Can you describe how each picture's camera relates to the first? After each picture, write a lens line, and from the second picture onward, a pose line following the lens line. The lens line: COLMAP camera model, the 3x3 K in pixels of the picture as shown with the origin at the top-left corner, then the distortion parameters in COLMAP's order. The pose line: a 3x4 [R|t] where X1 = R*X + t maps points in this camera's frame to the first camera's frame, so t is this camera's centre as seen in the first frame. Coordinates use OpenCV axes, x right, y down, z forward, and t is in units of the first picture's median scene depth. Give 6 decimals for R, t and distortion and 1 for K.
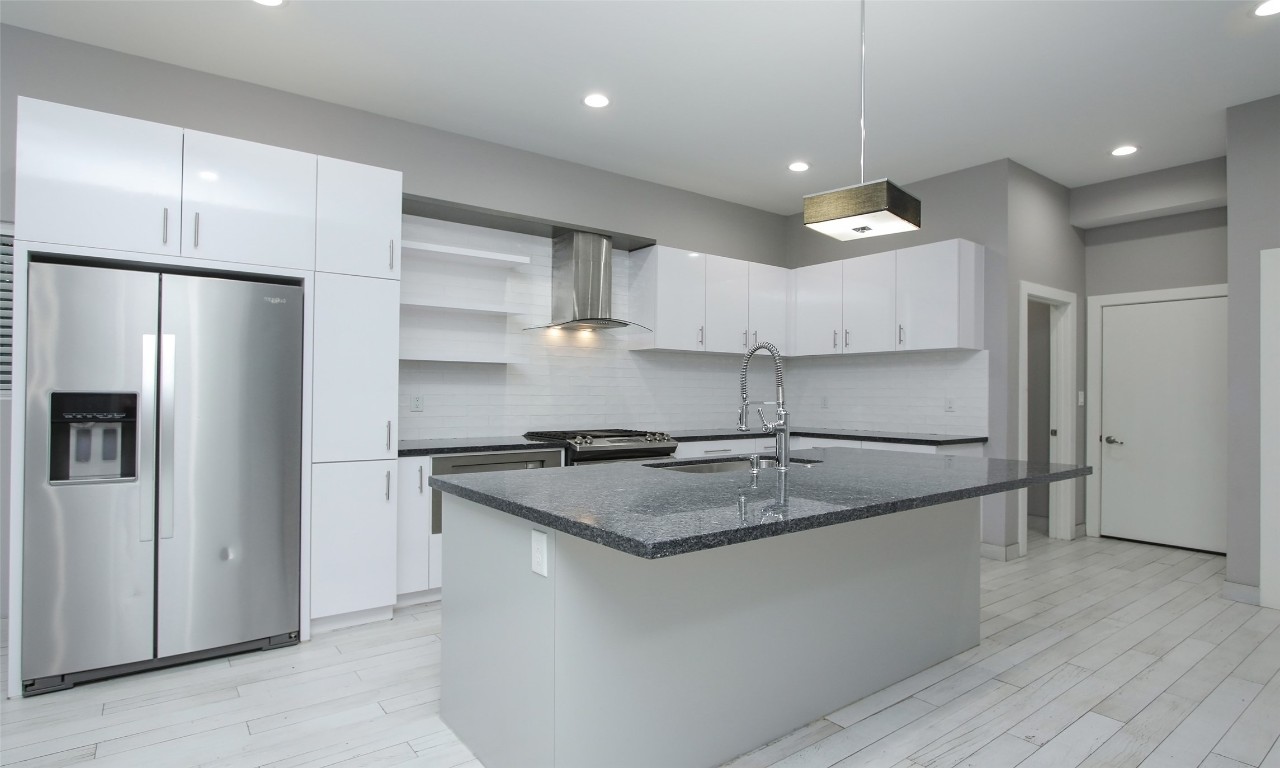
lens RADIAL K [[658.0, 0, 644.4], [0, 658.0, 392.5], [0, 0, 1]] dist [-0.014922, 0.000031]
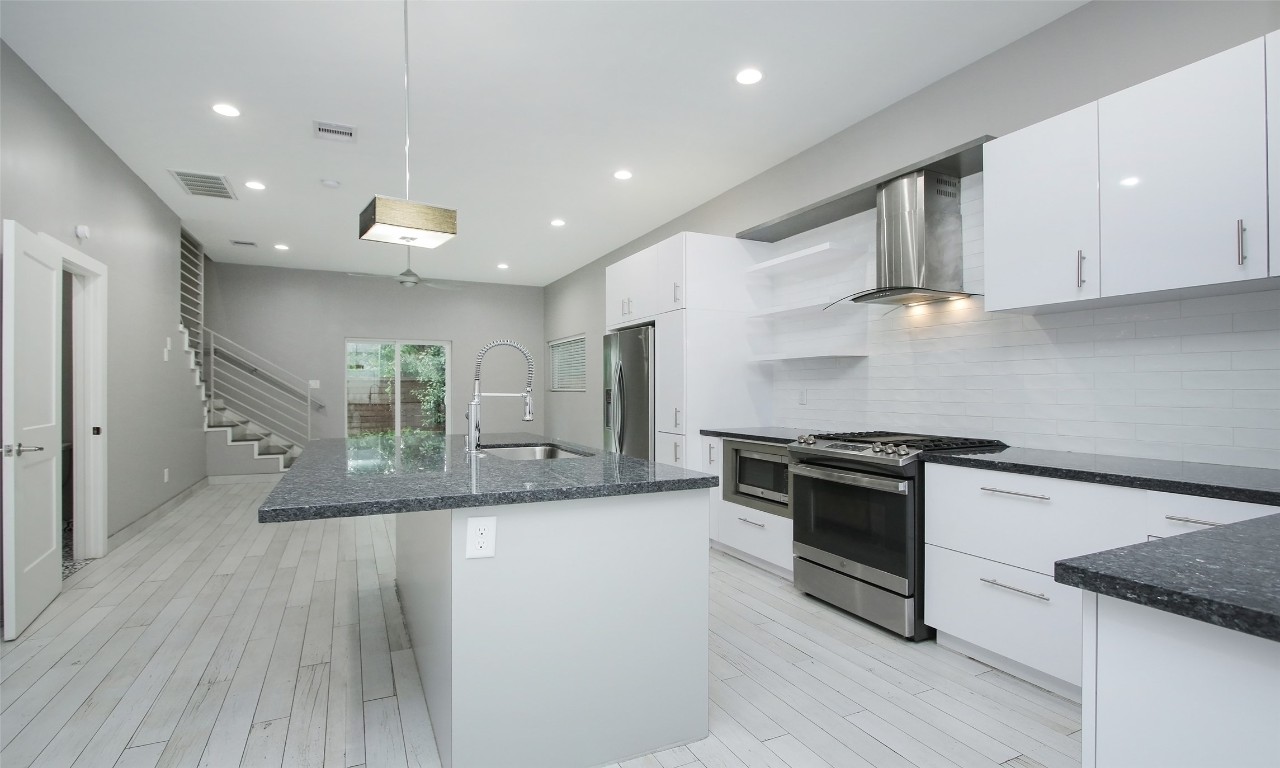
lens RADIAL K [[609.4, 0, 643.5], [0, 609.4, 387.6], [0, 0, 1]] dist [-0.017663, 0.001442]
pose [[-0.195372, -0.008647, -0.980691, 0.690047], [0.002269, 0.999954, -0.009269, 0.008563], [0.980727, -0.004036, -0.195343, 0.867713]]
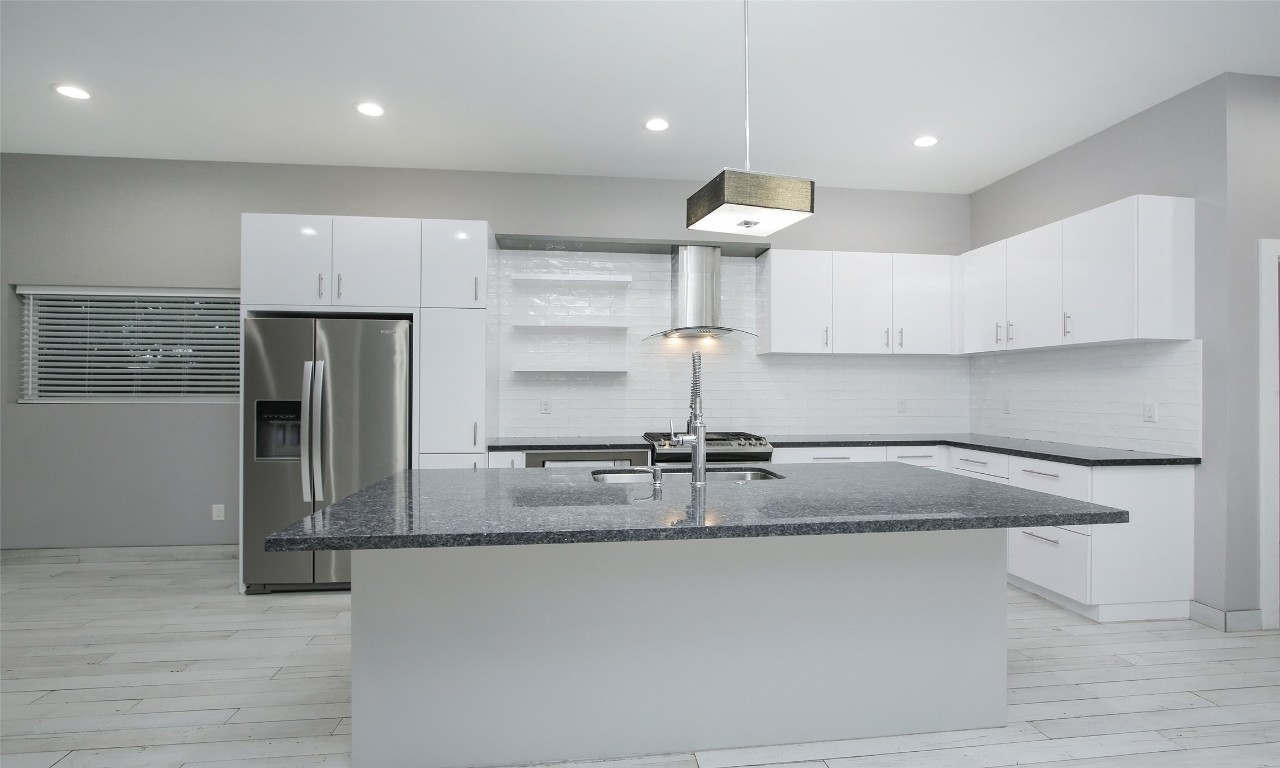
lens RADIAL K [[609.4, 0, 643.5], [0, 609.4, 387.6], [0, 0, 1]] dist [-0.017663, 0.001442]
pose [[0.868261, -0.007295, -0.496055, 0.335349], [0.005307, 0.999971, -0.005416, -0.010721], [0.496080, 0.002070, 0.868274, 0.110448]]
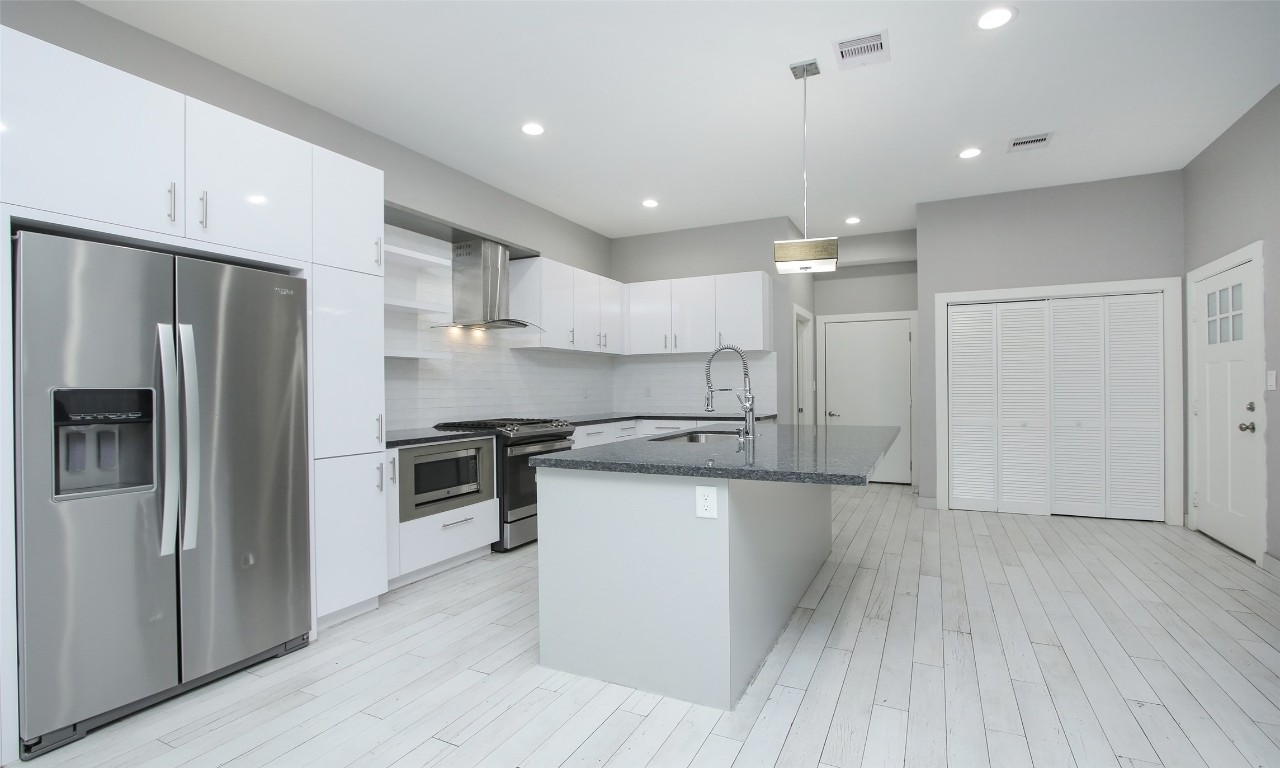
lens RADIAL K [[592.8, 0, 641.3], [0, 592.8, 389.4], [0, 0, 1]] dist [-0.016409, 0.000674]
pose [[0.894619, -0.015907, 0.446546, -0.316890], [0.014303, 0.999873, 0.006963, 0.002709], [-0.446601, 0.000158, 0.894733, -0.004766]]
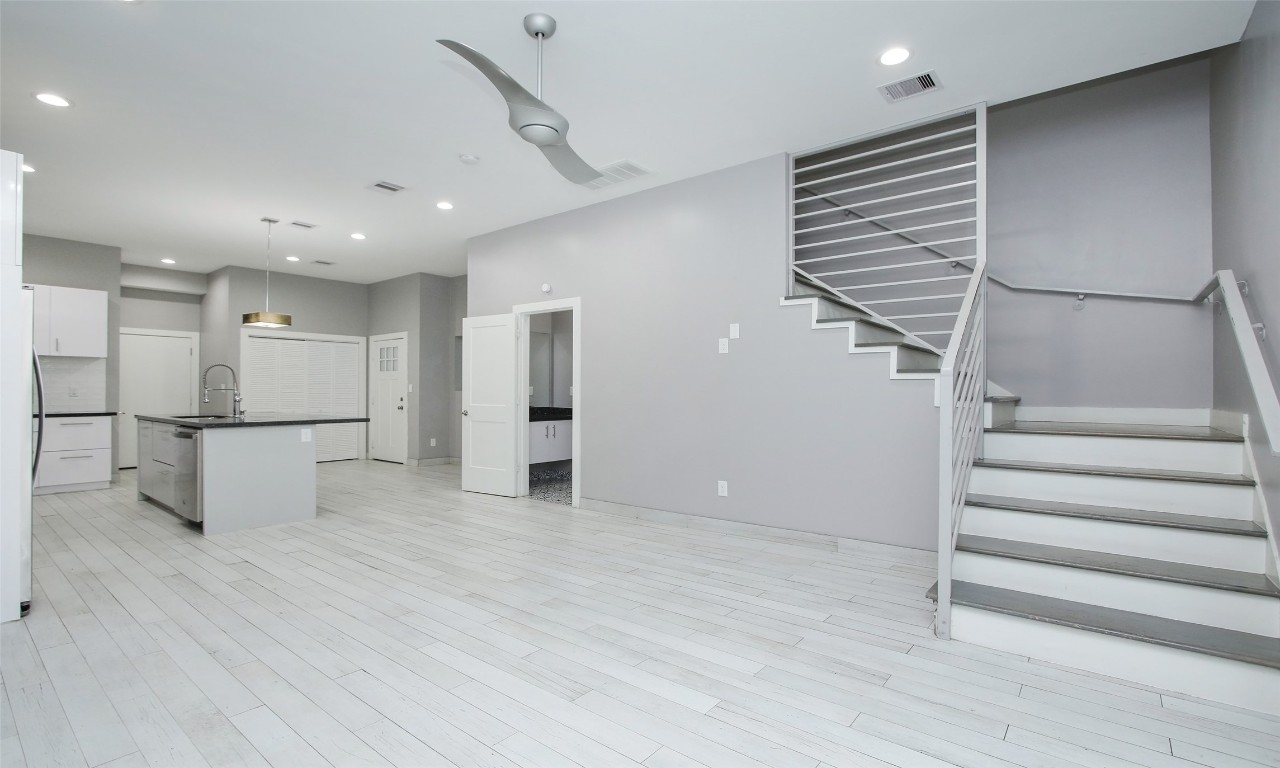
lens RADIAL K [[587.5, 0, 643.4], [0, 587.5, 389.6], [0, 0, 1]] dist [-0.018993, 0.001824]
pose [[-0.246688, -0.005345, 0.969080, -1.307916], [-0.006569, 0.999971, 0.003844, -0.000507], [-0.969073, -0.005418, -0.246716, 0.041453]]
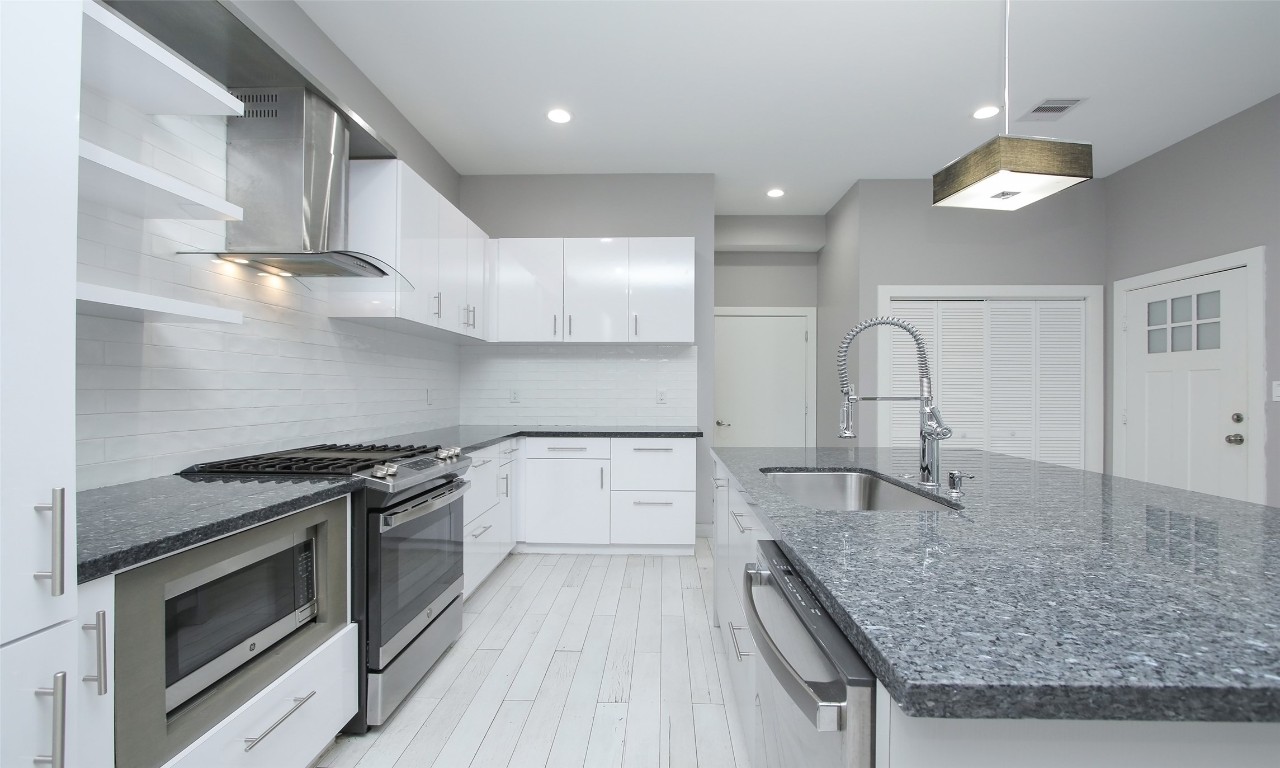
lens RADIAL K [[587.5, 0, 643.4], [0, 587.5, 389.6], [0, 0, 1]] dist [-0.018993, 0.001824]
pose [[0.628941, -0.005525, 0.777433, -0.306581], [-0.000196, 0.999974, 0.007265, 0.000542], [-0.777453, -0.004721, 0.628923, 0.482755]]
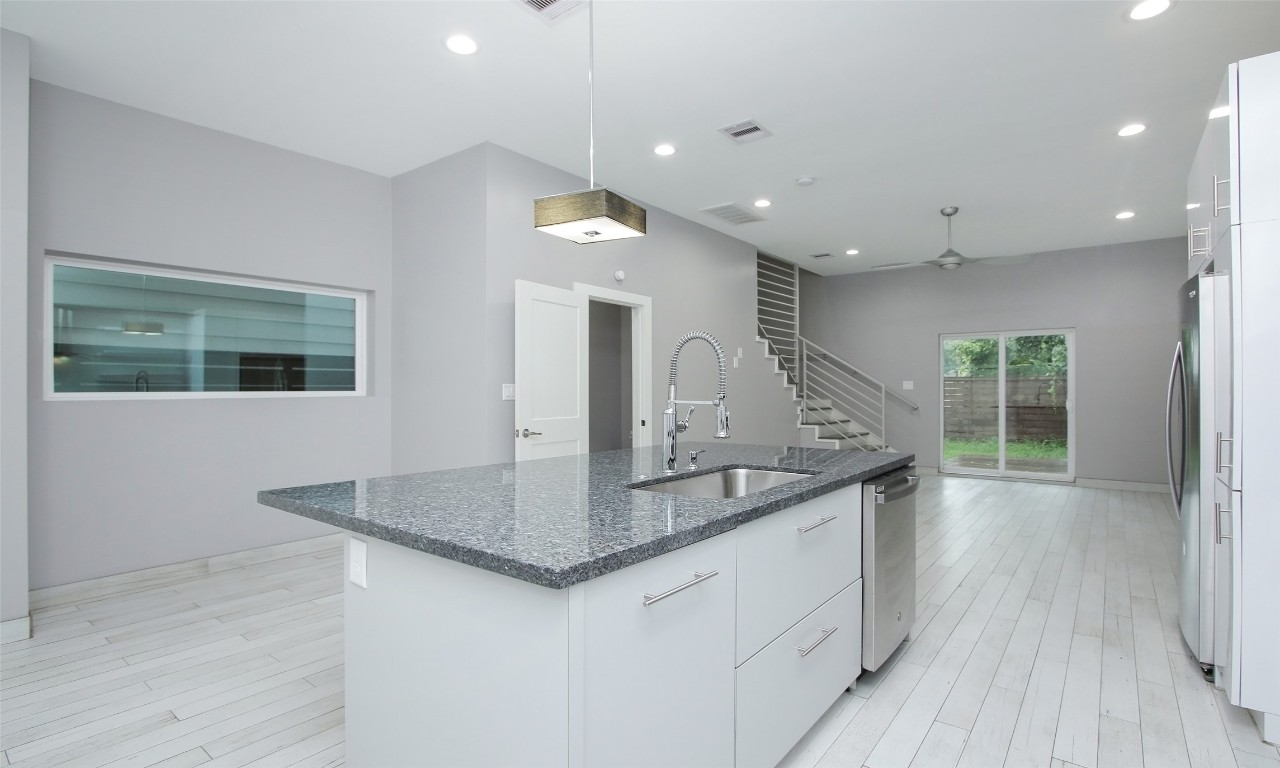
lens RADIAL K [[609.4, 0, 643.5], [0, 609.4, 387.6], [0, 0, 1]] dist [-0.017663, 0.001442]
pose [[-0.965334, -0.005431, -0.260961, 0.276244], [-0.003355, 0.999959, -0.008399, 0.002824], [0.260996, -0.007232, -0.965313, 1.061885]]
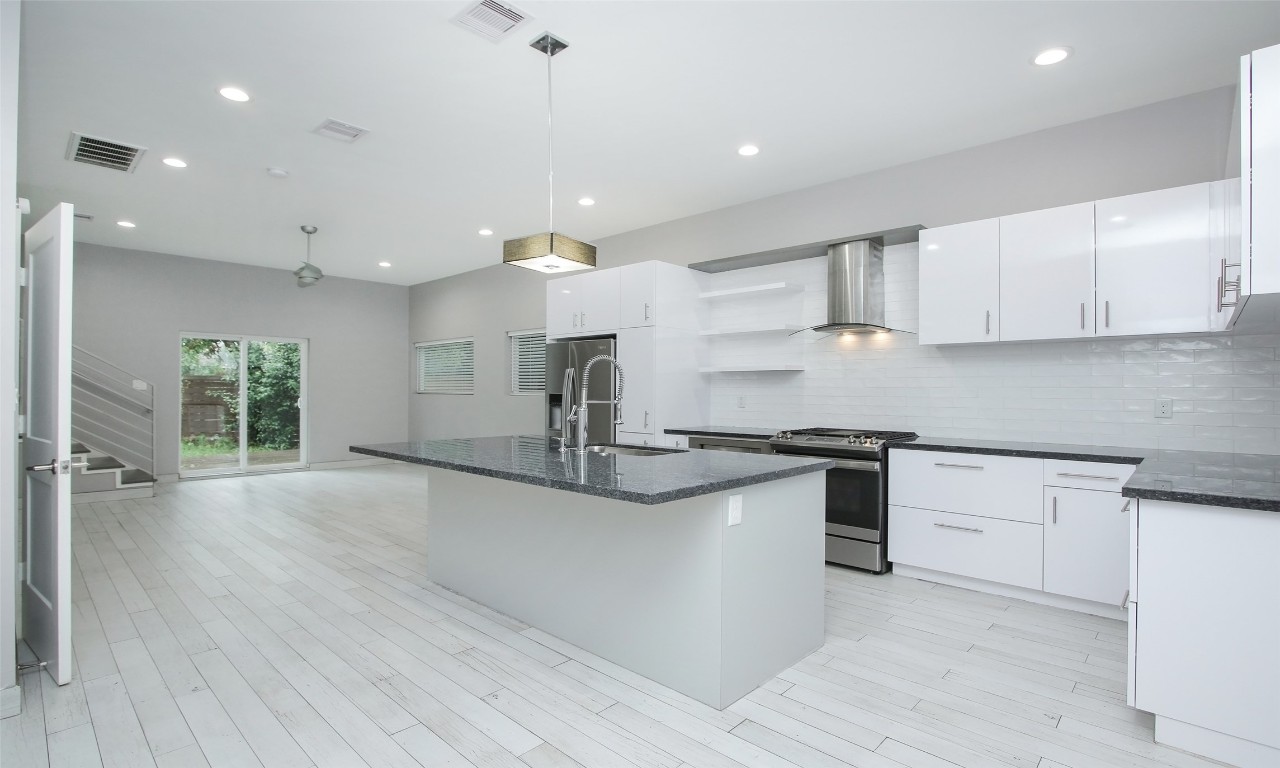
lens RADIAL K [[601.3, 0, 649.5], [0, 601.3, 388.3], [0, 0, 1]] dist [-0.020495, 0.000521]
pose [[0.177428, -0.008377, -0.984098, 0.826357], [-0.000783, 0.999962, -0.008653, -0.000276], [0.984134, 0.002306, 0.177415, 0.533500]]
